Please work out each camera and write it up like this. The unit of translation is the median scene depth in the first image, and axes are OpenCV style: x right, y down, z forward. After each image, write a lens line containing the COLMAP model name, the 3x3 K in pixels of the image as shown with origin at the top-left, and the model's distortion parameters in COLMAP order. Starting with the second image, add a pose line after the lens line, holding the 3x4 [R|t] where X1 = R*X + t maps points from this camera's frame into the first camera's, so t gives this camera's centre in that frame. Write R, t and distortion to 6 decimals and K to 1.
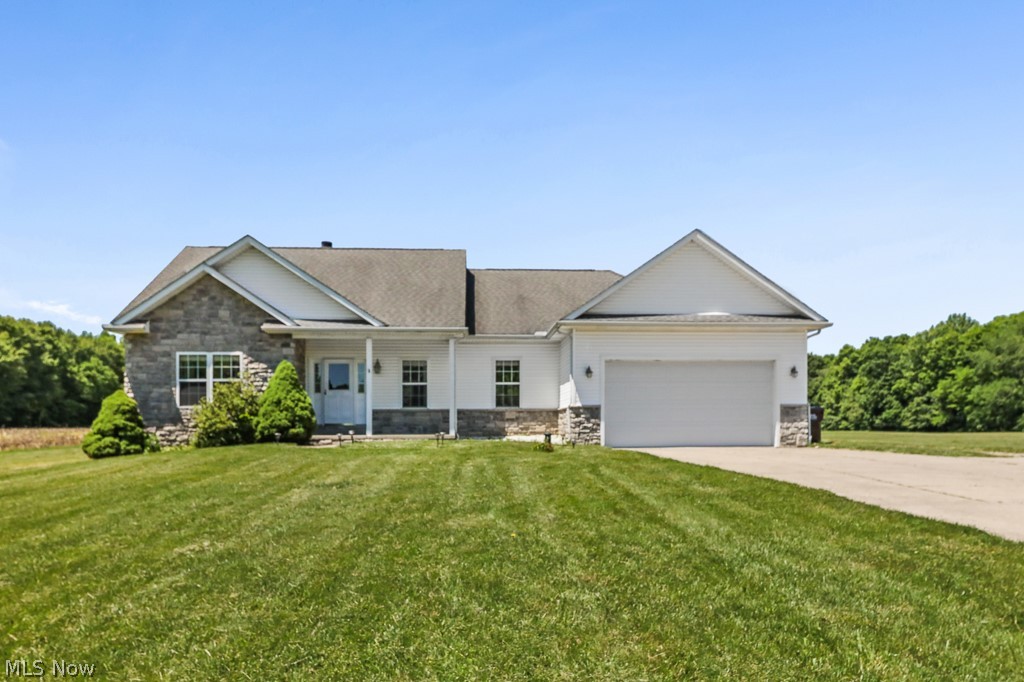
lens RADIAL K [[677.5, 0, 520.4], [0, 677.5, 346.6], [0, 0, 1]] dist [0.002902, 0.007243]
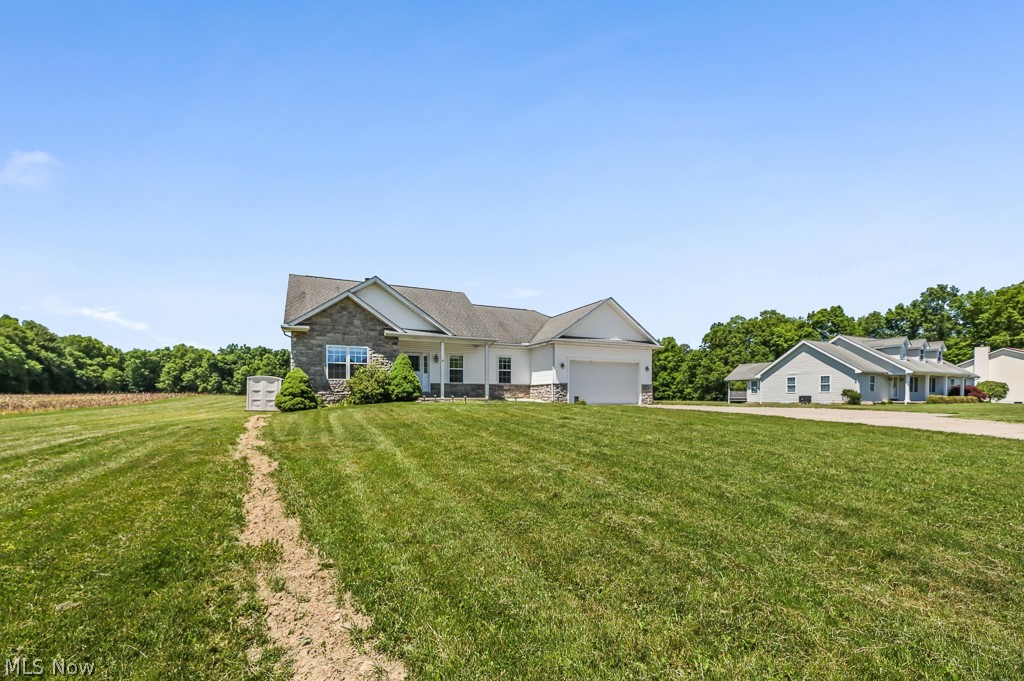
lens RADIAL K [[413.2, 0, 513.1], [0, 413.2, 346.8], [0, 0, 1]] dist [-0.003023, -0.002198]
pose [[0.935079, 0.048614, 0.351089, -0.433150], [-0.047034, 0.998808, -0.013031, 0.004942], [-0.351304, -0.004328, 0.936251, -0.056526]]
